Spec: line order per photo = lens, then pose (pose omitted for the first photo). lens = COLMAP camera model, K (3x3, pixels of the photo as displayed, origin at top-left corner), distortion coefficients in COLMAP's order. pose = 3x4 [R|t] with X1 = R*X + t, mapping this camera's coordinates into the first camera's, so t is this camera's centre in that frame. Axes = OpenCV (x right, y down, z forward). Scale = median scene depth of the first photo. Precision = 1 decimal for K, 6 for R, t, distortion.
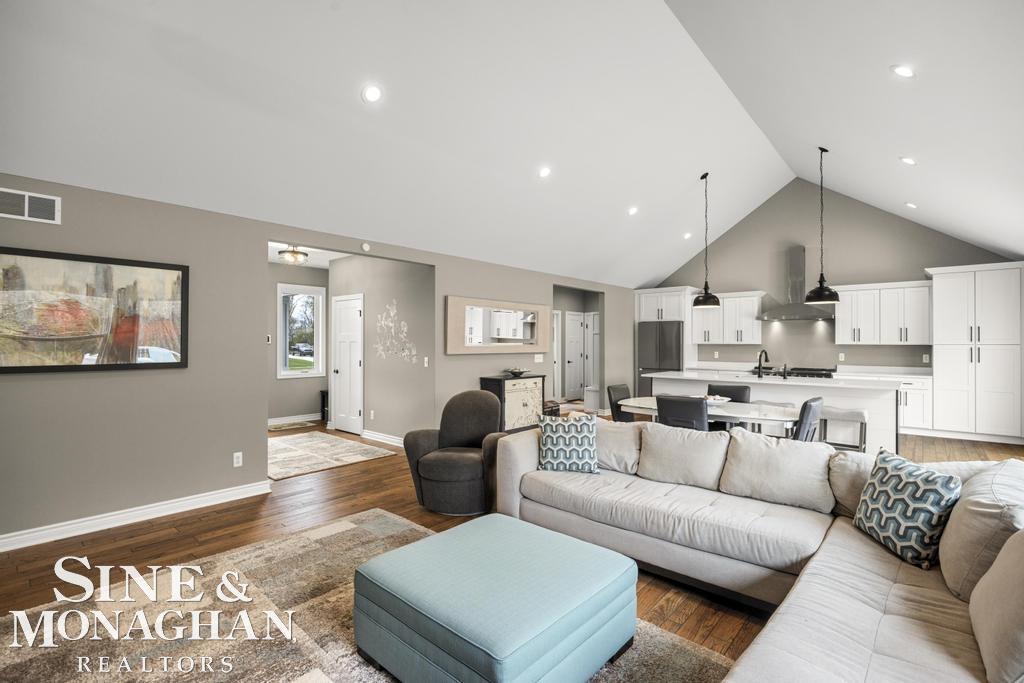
lens RADIAL K [[471.5, 0, 512.5], [0, 471.5, 342.2], [0, 0, 1]] dist [-0.003699, -0.001112]
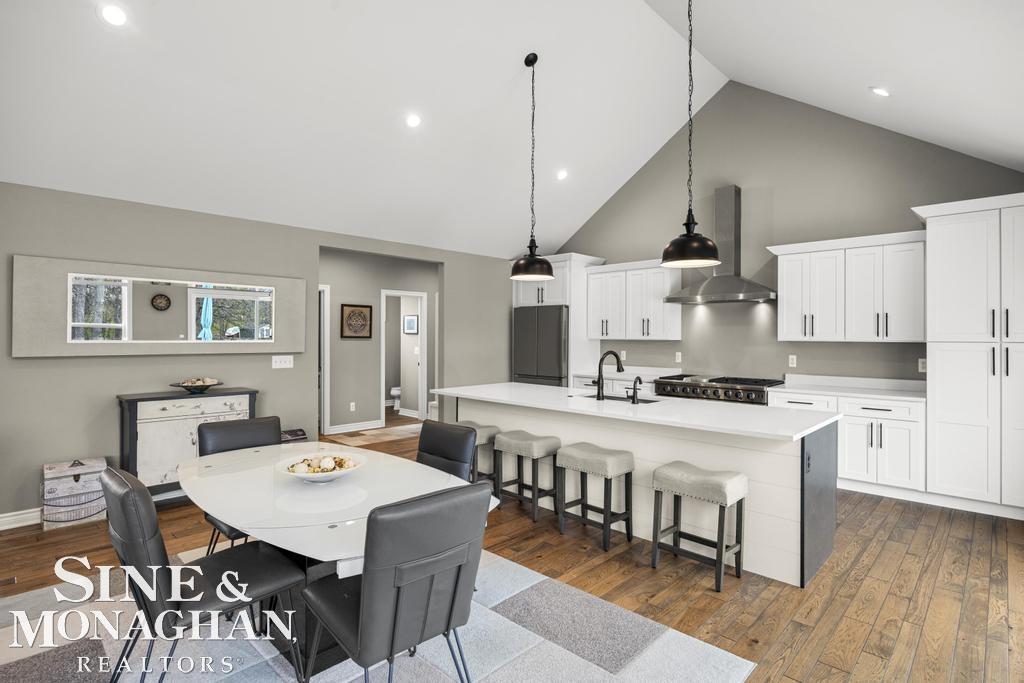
lens RADIAL K [[503.4, 0, 511.4], [0, 503.4, 339.0], [0, 0, 1]] dist [-0.014614, -0.000190]
pose [[0.998097, 0.002189, -0.061625, 0.406602], [-0.001844, 0.999982, 0.005653, -0.001027], [0.061637, -0.005528, 0.998083, 0.346290]]
